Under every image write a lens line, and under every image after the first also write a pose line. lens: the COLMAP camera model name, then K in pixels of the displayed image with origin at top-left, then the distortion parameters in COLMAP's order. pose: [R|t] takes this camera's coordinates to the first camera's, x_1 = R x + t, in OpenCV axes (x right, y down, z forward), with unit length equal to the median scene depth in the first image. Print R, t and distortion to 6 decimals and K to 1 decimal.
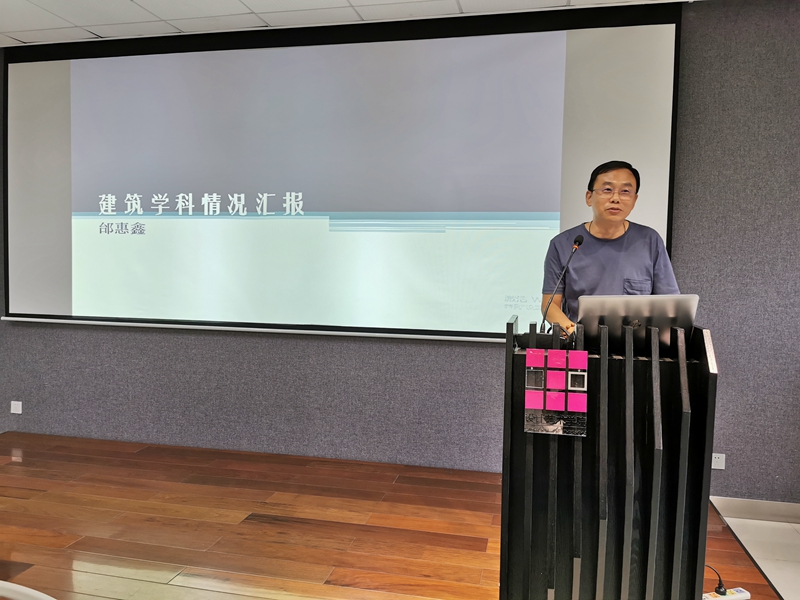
lens RADIAL K [[616.8, 0, 397.5], [0, 616.8, 297.1], [0, 0, 1]] dist [0.064782, -0.084537]
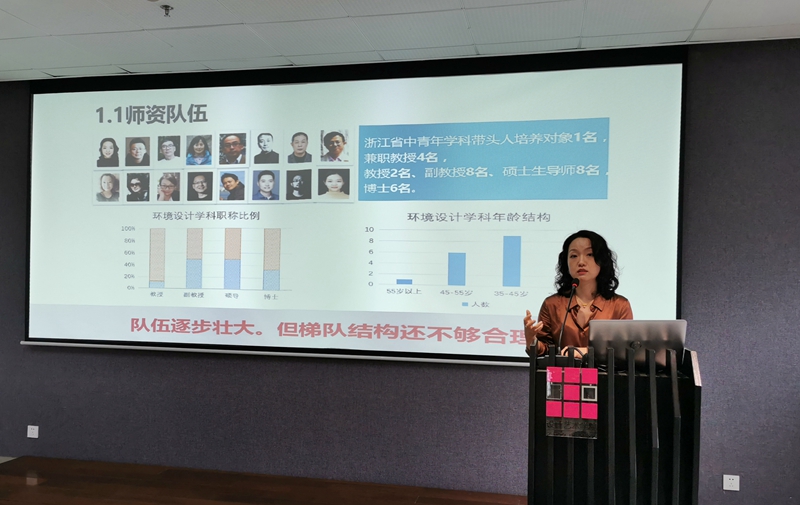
lens RADIAL K [[706.7, 0, 376.9], [0, 706.7, 286.2], [0, 0, 1]] dist [0.037834, 0.013916]
pose [[0.999855, -0.000649, -0.017039, -0.049054], [-0.000144, 0.998919, -0.046481, -0.004861], [0.017051, 0.046476, 0.998774, -0.194653]]
